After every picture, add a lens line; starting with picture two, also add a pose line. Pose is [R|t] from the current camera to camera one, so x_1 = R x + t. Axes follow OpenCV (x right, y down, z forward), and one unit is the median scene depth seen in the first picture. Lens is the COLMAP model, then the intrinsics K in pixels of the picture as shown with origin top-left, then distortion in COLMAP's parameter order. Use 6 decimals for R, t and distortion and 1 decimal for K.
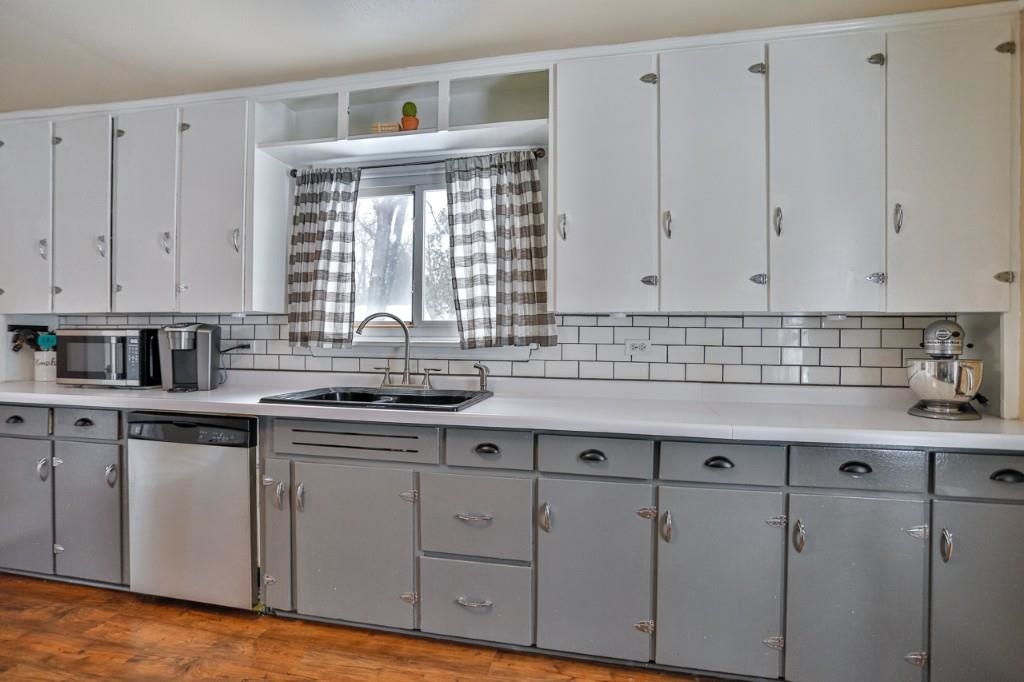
lens RADIAL K [[535.2, 0, 512.0], [0, 535.2, 341.0], [0, 0, 1]] dist [-0.045783, 0.026990]
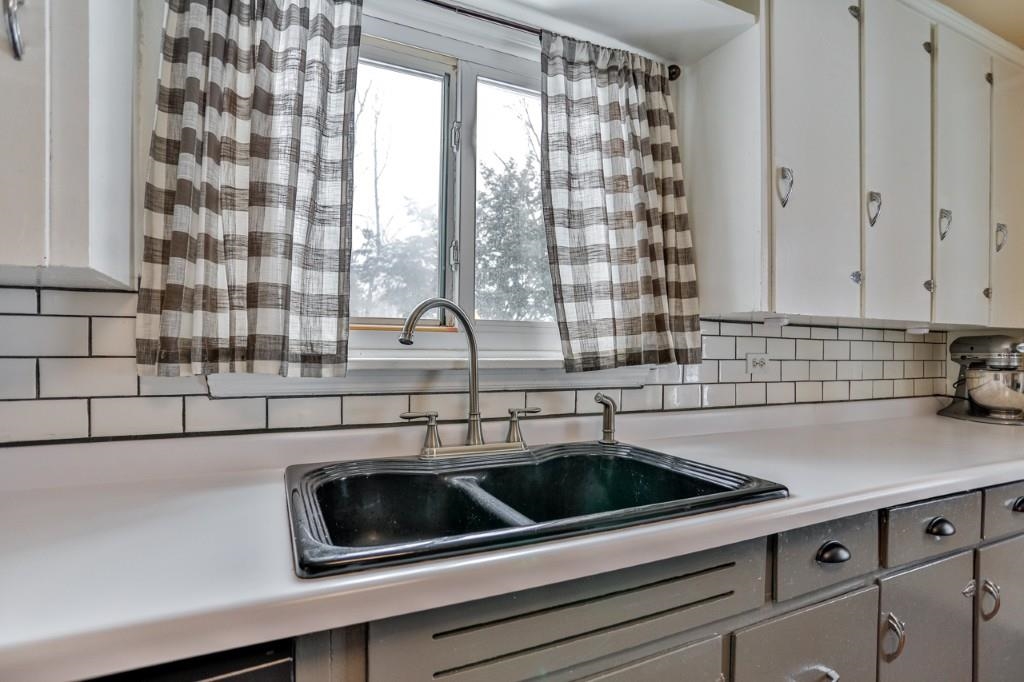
lens RADIAL K [[511.6, 0, 511.9], [0, 511.6, 358.4], [0, 0, 1]] dist [-0.044959, 0.022295]
pose [[0.781945, -0.009674, 0.623272, -0.489547], [0.004559, 0.999942, 0.009800, -0.004429], [-0.623330, -0.004822, 0.781944, 0.622927]]
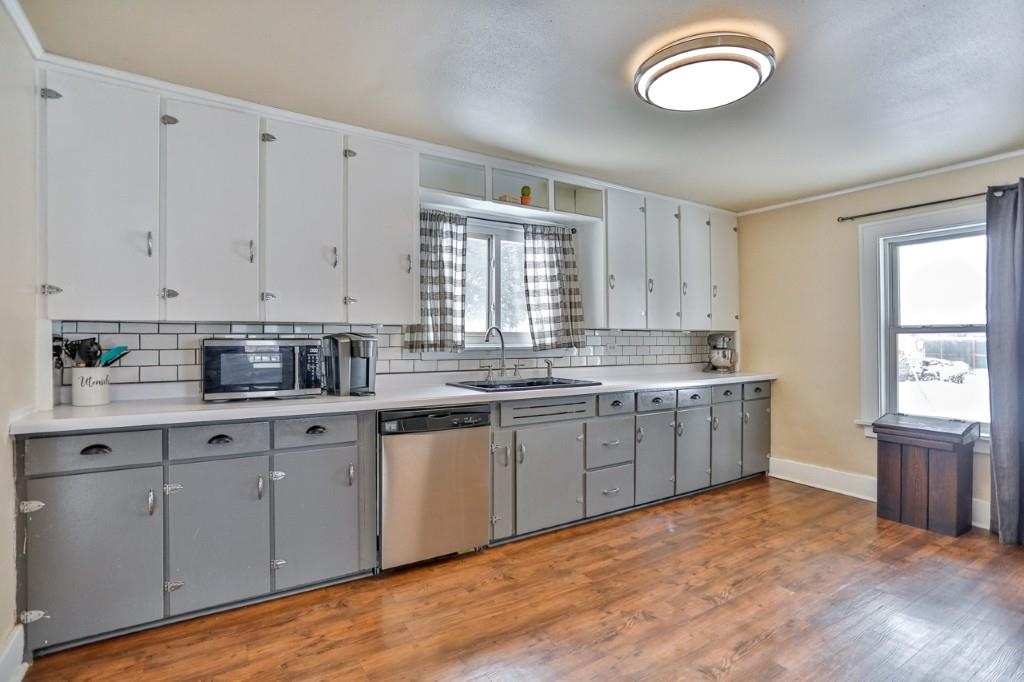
lens RADIAL K [[535.2, 0, 512.0], [0, 535.2, 341.0], [0, 0, 1]] dist [-0.045783, 0.026990]
pose [[0.685118, -0.009044, 0.728376, -1.269717], [0.012073, 0.999927, 0.001060, -0.015435], [-0.728332, 0.008068, 0.685177, 0.003793]]
